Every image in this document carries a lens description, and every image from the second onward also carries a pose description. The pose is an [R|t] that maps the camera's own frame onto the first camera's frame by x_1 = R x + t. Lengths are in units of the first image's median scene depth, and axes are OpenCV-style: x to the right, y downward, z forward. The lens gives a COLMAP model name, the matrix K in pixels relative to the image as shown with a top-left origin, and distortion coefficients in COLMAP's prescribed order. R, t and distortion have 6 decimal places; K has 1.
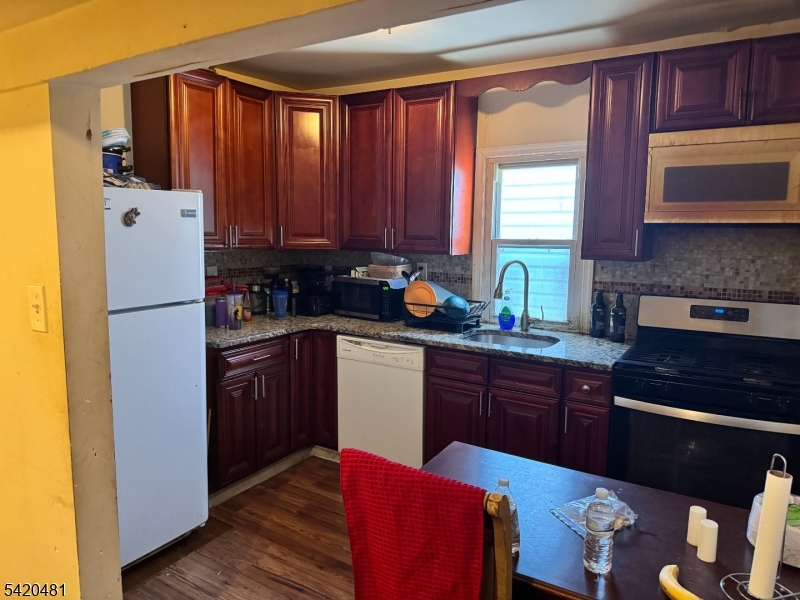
lens RADIAL K [[551.2, 0, 398.3], [0, 551.2, 295.9], [0, 0, 1]] dist [0.047585, -0.060573]
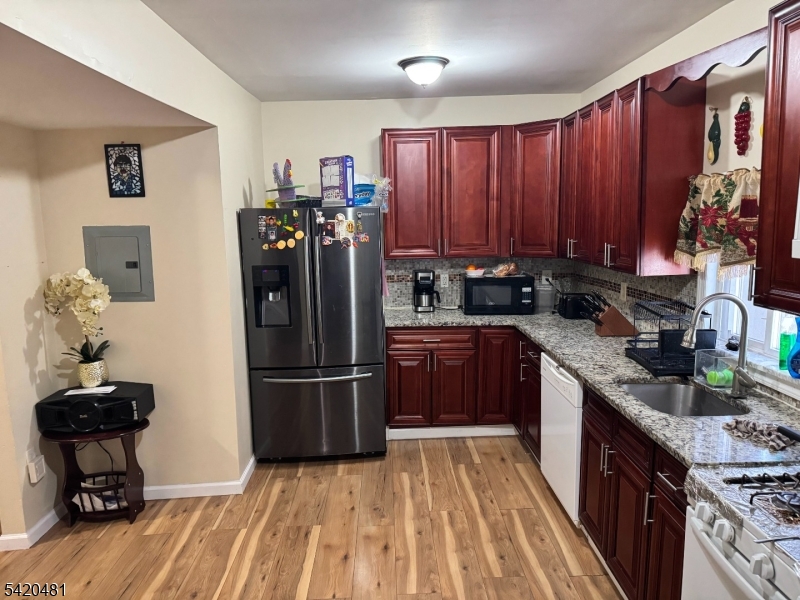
lens RADIAL K [[551.2, 0, 403.6], [0, 551.2, 300.0], [0, 0, 1]] dist [0.047585, -0.060573]
pose [[0.577091, 0.112422, -0.808905, 0.602677], [-0.107451, 0.992322, 0.061256, -0.061634], [0.809581, 0.051567, 0.584739, 0.242428]]
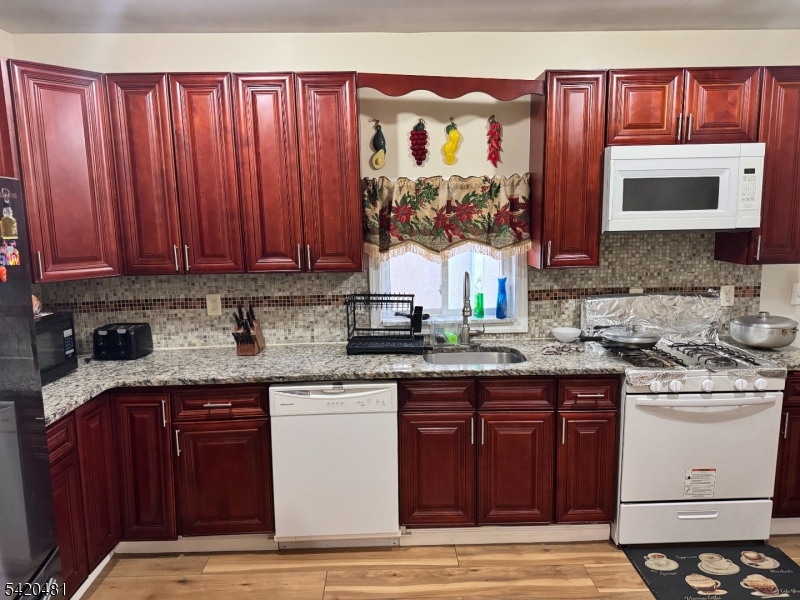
lens RADIAL K [[551.2, 0, 407.0], [0, 551.2, 300.2], [0, 0, 1]] dist [0.047585, -0.060573]
pose [[0.825515, -0.094049, 0.556488, -0.412620], [0.102083, 0.994636, 0.016663, -0.046511], [-0.555071, 0.043052, 0.830688, 0.287120]]
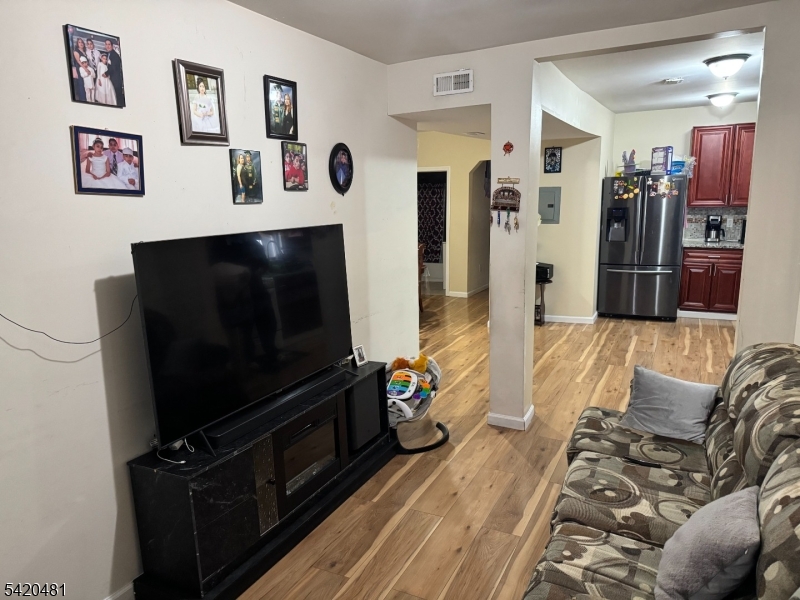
lens RADIAL K [[551.2, 0, 406.5], [0, 551.2, 298.9], [0, 0, 1]] dist [0.047585, -0.060573]
pose [[0.113613, 0.190545, -0.975082, 1.629078], [-0.129788, 0.975873, 0.175577, 0.046478], [0.985011, 0.106606, 0.135603, -0.406939]]
